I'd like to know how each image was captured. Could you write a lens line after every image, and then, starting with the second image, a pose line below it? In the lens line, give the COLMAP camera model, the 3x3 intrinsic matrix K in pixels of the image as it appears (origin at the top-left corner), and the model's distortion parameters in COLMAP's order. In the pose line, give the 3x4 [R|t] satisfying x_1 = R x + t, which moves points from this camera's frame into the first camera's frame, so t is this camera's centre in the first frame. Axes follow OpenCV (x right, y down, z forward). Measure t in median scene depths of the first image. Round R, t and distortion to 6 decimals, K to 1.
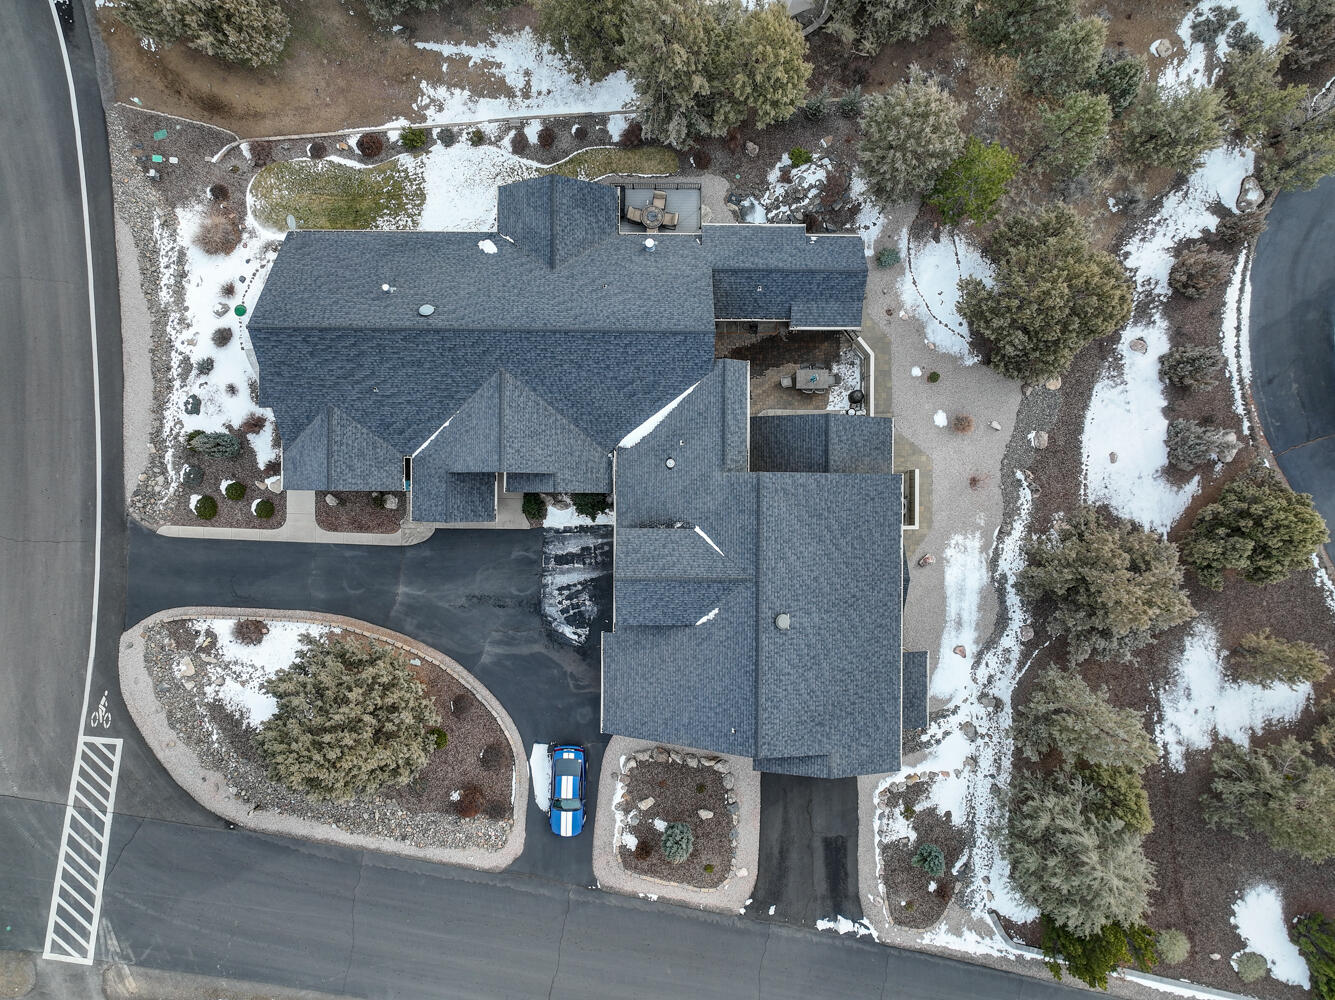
lens RADIAL K [[933.3, 0, 663.5], [0, 933.3, 499.2], [0, 0, 1]] dist [-0.005245, 0.022418]
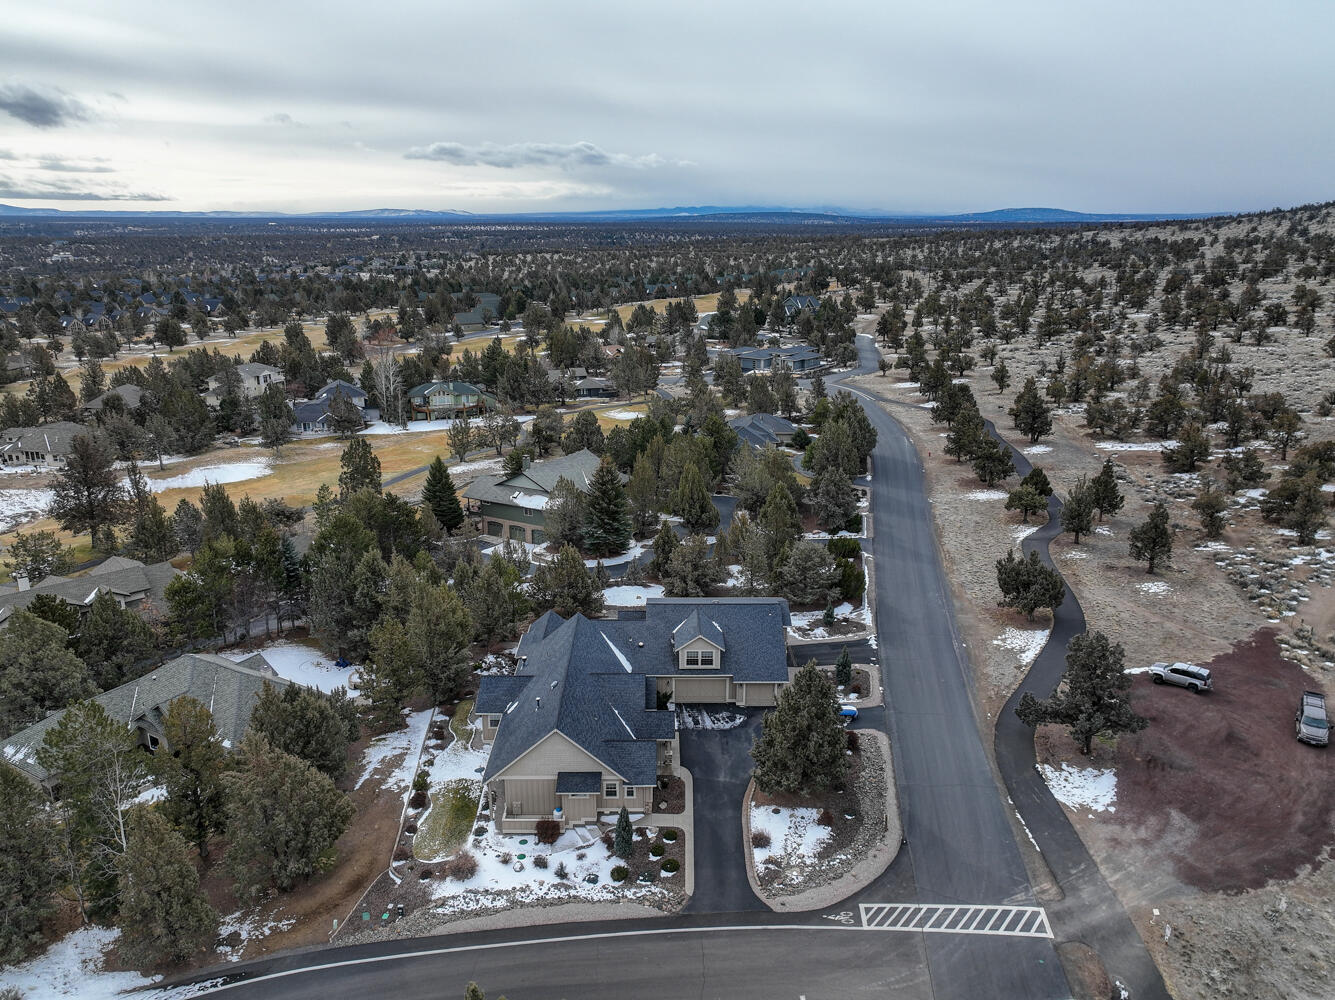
lens RADIAL K [[933.3, 0, 672.0], [0, 933.3, 514.8], [0, 0, 1]] dist [-0.005245, 0.022418]
pose [[-0.025433, -0.305726, 0.951780, -1.588389], [0.999670, -0.004282, 0.025337, -0.019902], [-0.003671, 0.952110, 0.305734, 0.131855]]
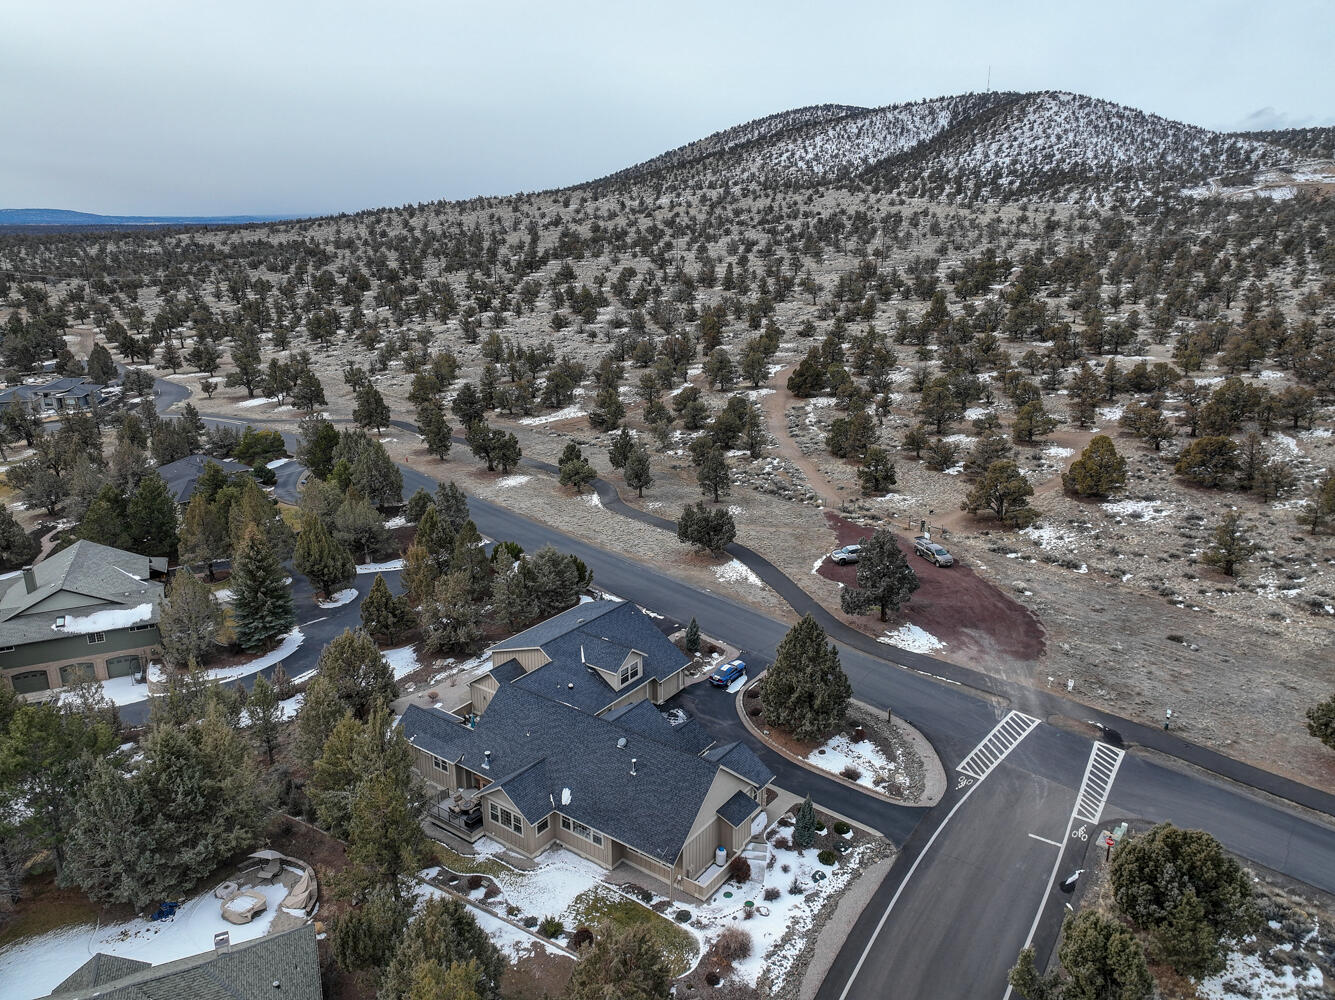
lens RADIAL K [[933.3, 0, 668.3], [0, 933.3, 501.1], [0, 0, 1]] dist [-0.005245, 0.022418]
pose [[-0.811618, -0.168907, 0.559238, -0.980249], [0.584188, -0.233905, 0.777182, -1.117896], [-0.000463, 0.957475, 0.288515, 0.127757]]
